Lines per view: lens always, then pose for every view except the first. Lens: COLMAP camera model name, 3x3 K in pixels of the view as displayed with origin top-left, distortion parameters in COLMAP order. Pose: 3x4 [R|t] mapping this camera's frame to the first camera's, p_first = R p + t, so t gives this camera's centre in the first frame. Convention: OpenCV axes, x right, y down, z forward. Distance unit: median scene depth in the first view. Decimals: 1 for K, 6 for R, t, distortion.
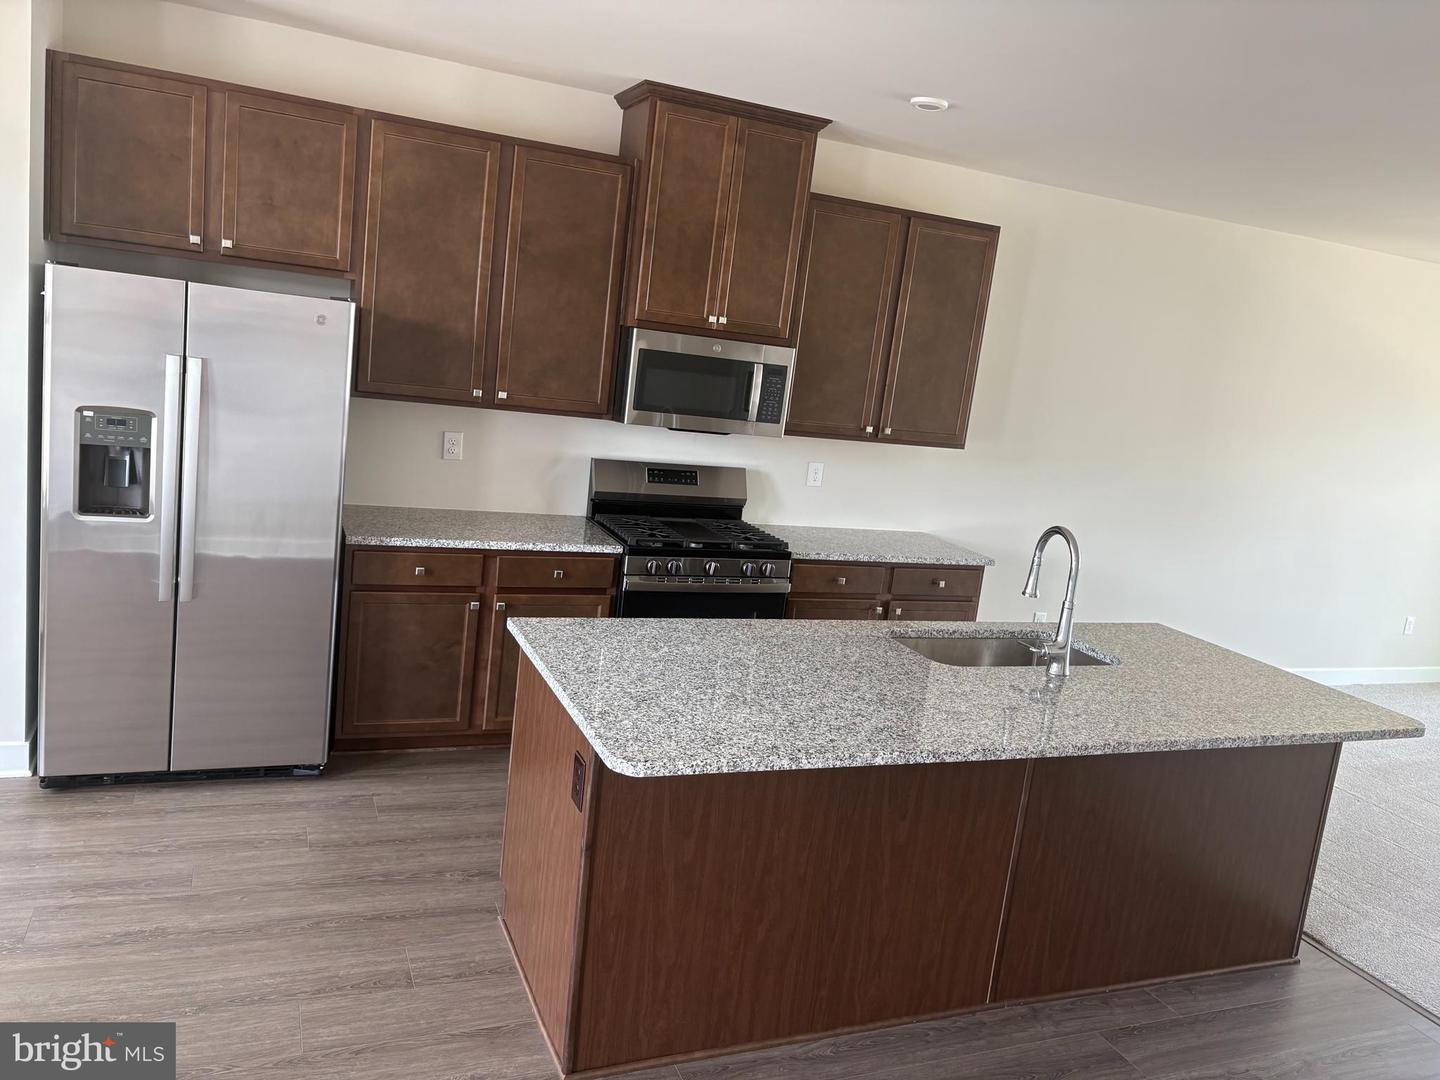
lens RADIAL K [[1100.6, 0, 707.9], [0, 1100.6, 538.5], [0, 0, 1]] dist [0.068855, -0.087442]
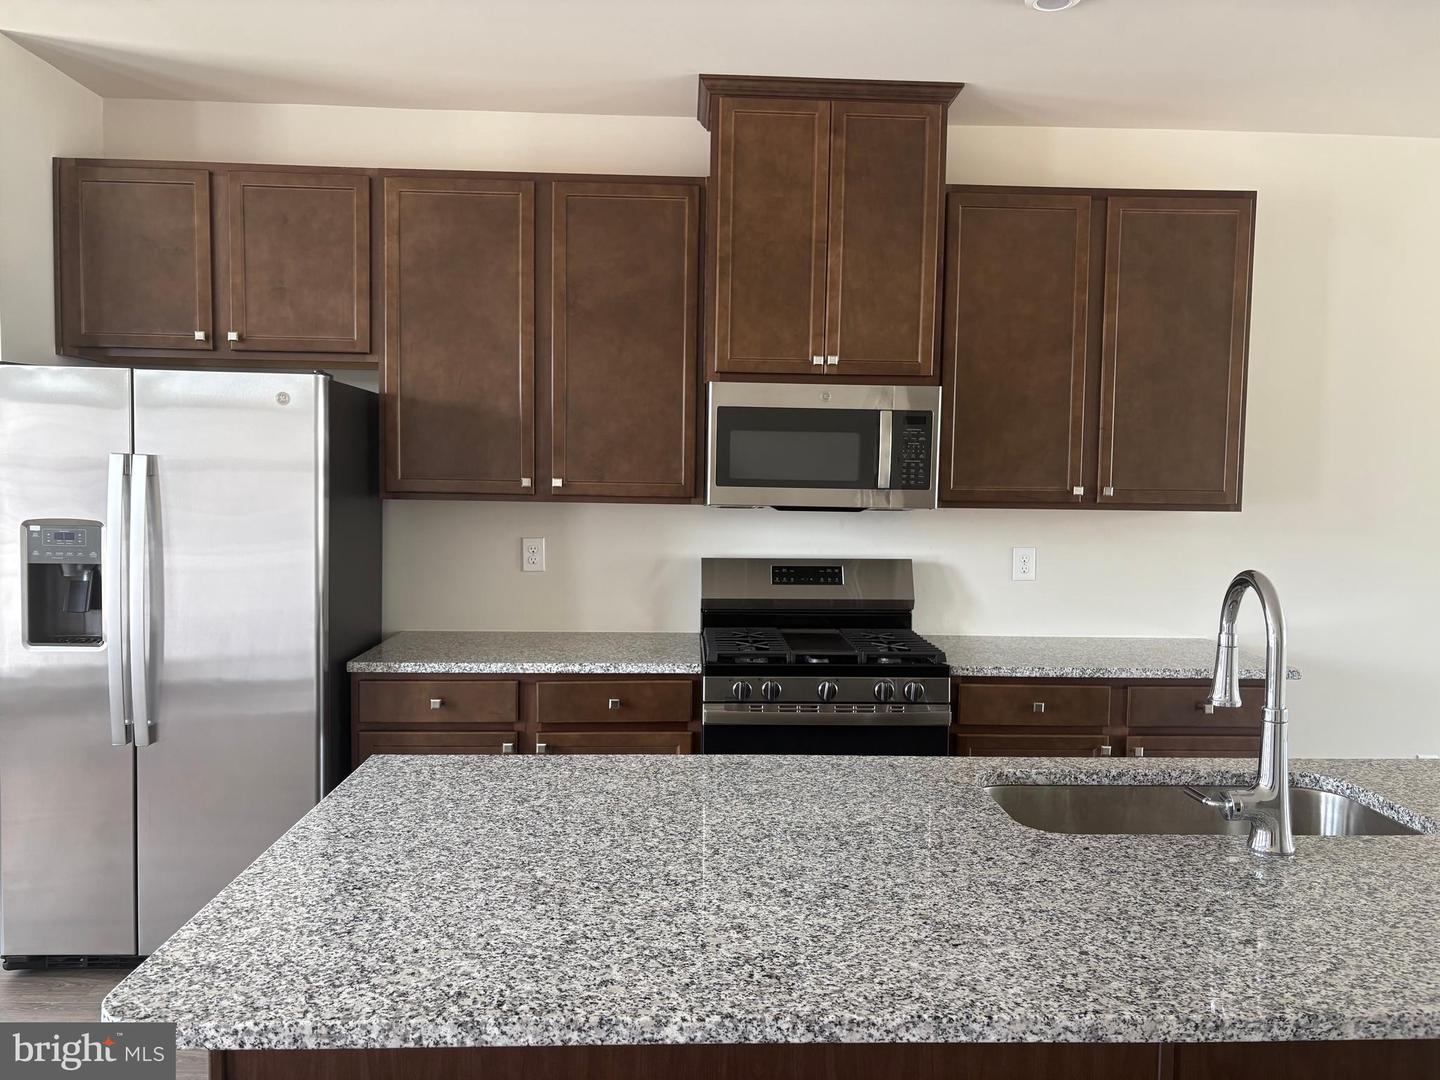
lens RADIAL K [[1101.8, 0, 720.0], [0, 1101.8, 540.0], [0, 0, 1]] dist [0.027404, -0.004834]
pose [[0.935307, -0.081232, -0.344388, 0.207798], [0.031255, 0.988453, -0.148267, 0.036393], [0.352455, 0.127912, 0.927046, 0.315097]]
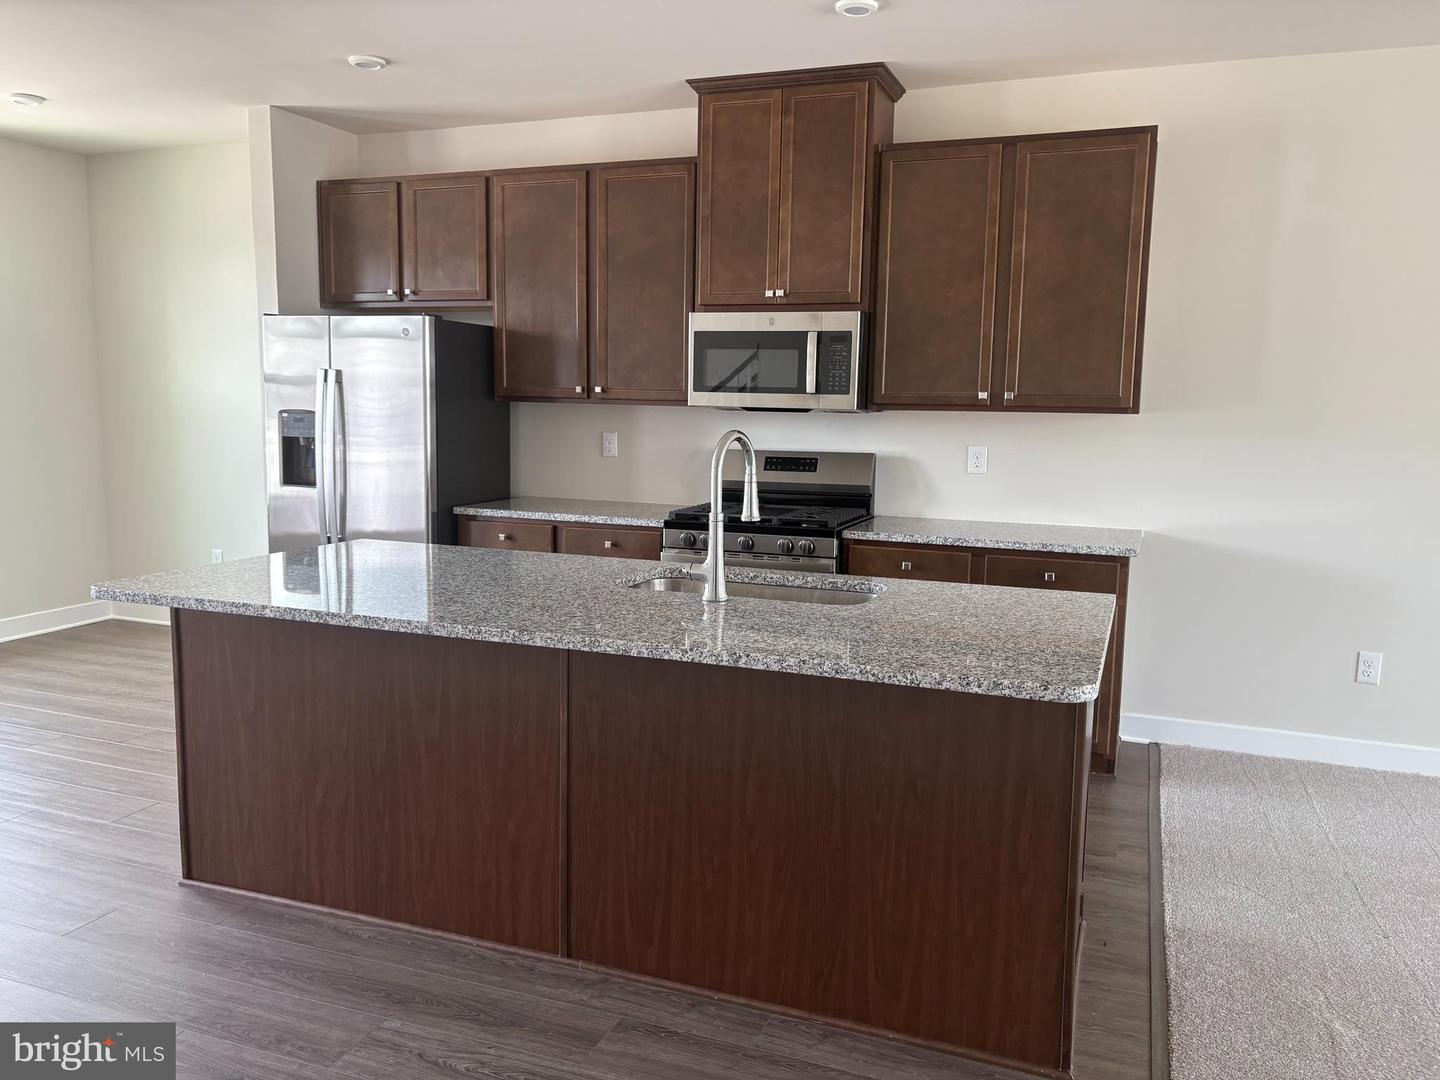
lens RADIAL K [[1101.8, 0, 720.0], [0, 1101.8, 540.0], [0, 0, 1]] dist [0.027404, -0.004834]
pose [[0.720844, -0.015814, -0.692917, 0.706032], [-0.059216, 0.994679, -0.084303, 0.114644], [0.690563, 0.101801, 0.716072, 0.312216]]
